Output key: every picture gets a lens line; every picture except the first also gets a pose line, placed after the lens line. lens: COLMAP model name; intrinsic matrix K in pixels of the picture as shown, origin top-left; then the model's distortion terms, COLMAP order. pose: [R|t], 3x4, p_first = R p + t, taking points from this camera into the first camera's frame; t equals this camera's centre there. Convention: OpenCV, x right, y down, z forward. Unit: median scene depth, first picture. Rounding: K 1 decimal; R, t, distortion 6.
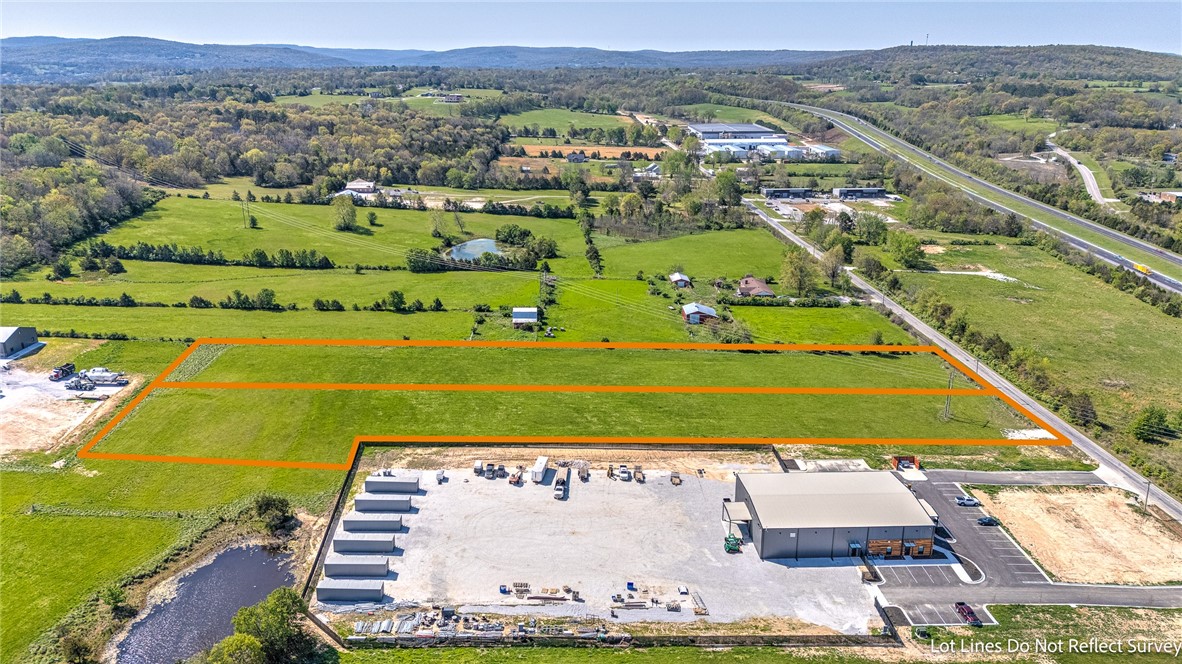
lens RADIAL K [[862.3, 0, 591.0], [0, 862.3, 332.0], [0, 0, 1]] dist [0.093055, -0.110594]
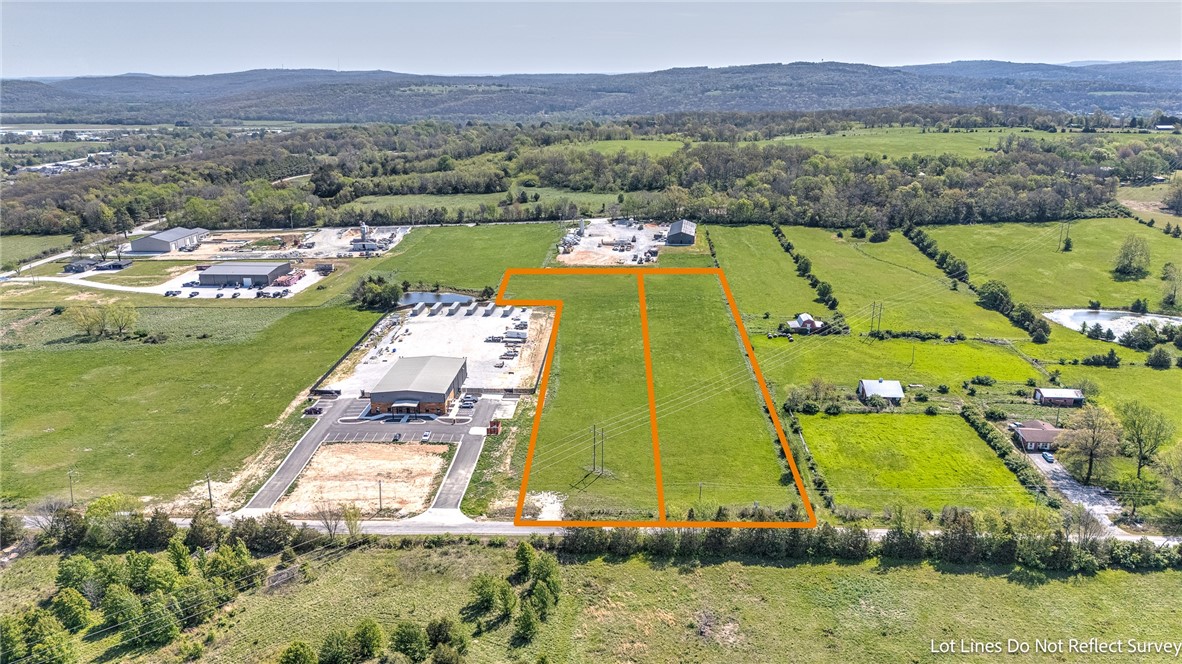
lens RADIAL K [[862.3, 0, 591.0], [0, 862.3, 332.0], [0, 0, 1]] dist [0.093055, -0.110594]
pose [[-0.108203, 0.280286, -0.953799, 1.449004], [-0.293739, 0.907580, 0.300027, -0.372361], [0.949742, 0.312632, -0.015871, 1.093435]]
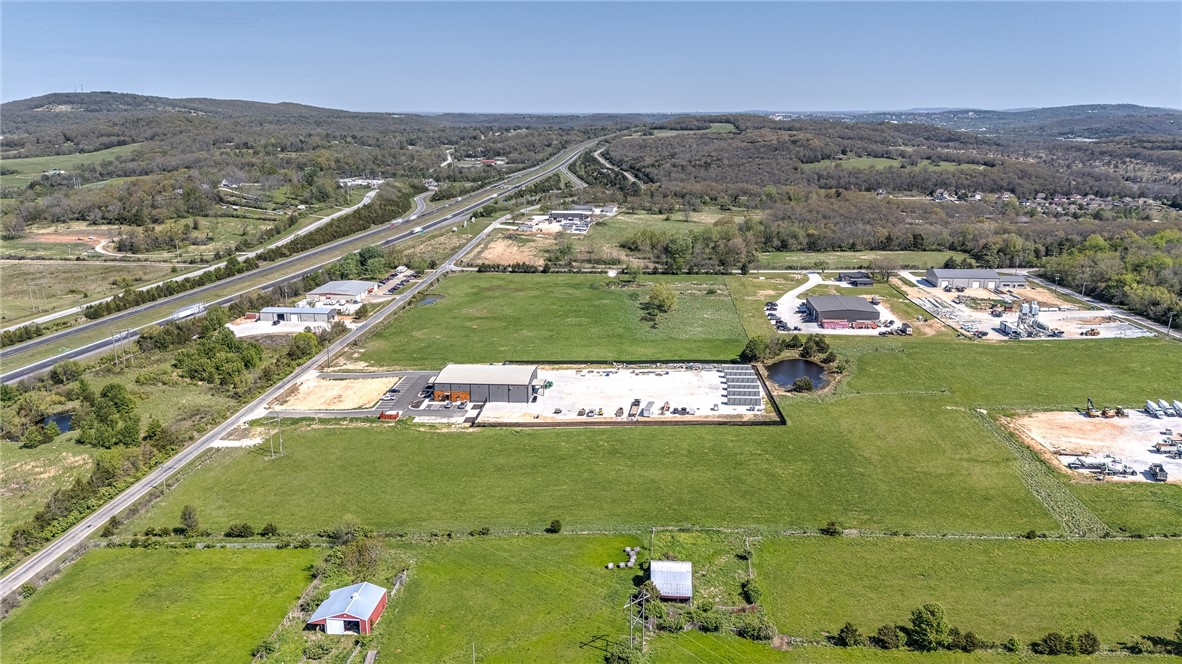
lens RADIAL K [[862.3, 0, 591.0], [0, 862.3, 332.0], [0, 0, 1]] dist [0.093055, -0.110594]
pose [[-0.991386, -0.036538, 0.125772, -0.133818], [0.035730, 0.848421, 0.528115, -0.683561], [-0.126004, 0.528060, -0.839807, 2.038505]]
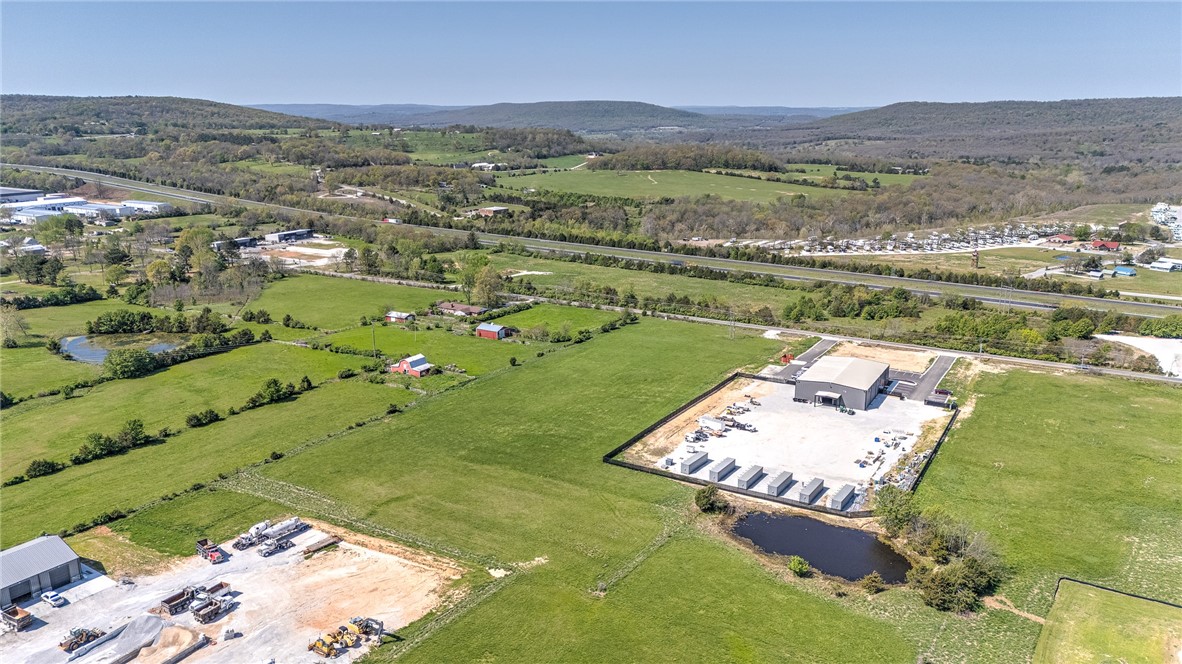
lens RADIAL K [[862.3, 0, 591.0], [0, 862.3, 332.0], [0, 0, 1]] dist [0.093055, -0.110594]
pose [[0.546961, -0.216076, 0.808792, -1.112573], [0.258111, 0.962577, 0.082608, -0.122279], [-0.796374, 0.163575, 0.582264, 0.341859]]
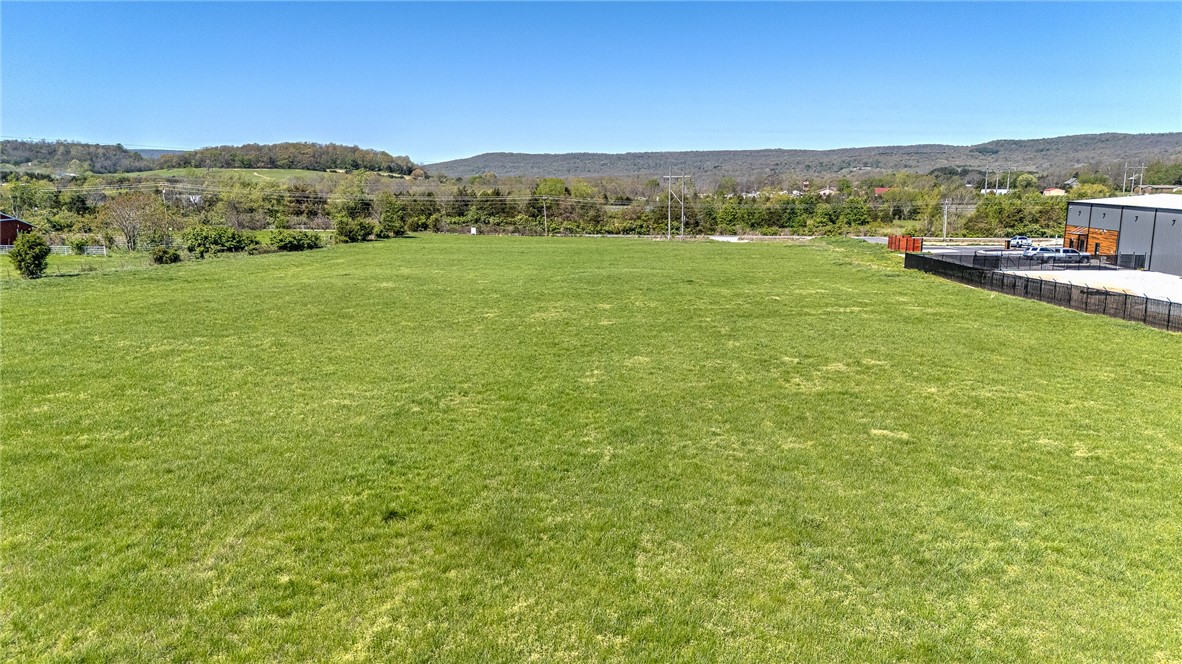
lens RADIAL K [[862.3, 0, 591.0], [0, 862.3, 332.0], [0, 0, 1]] dist [0.093055, -0.110594]
pose [[0.112422, -0.184349, 0.976410, -0.256048], [0.297835, 0.943712, 0.143883, 0.056887], [-0.947974, 0.274633, 0.161000, 1.109717]]
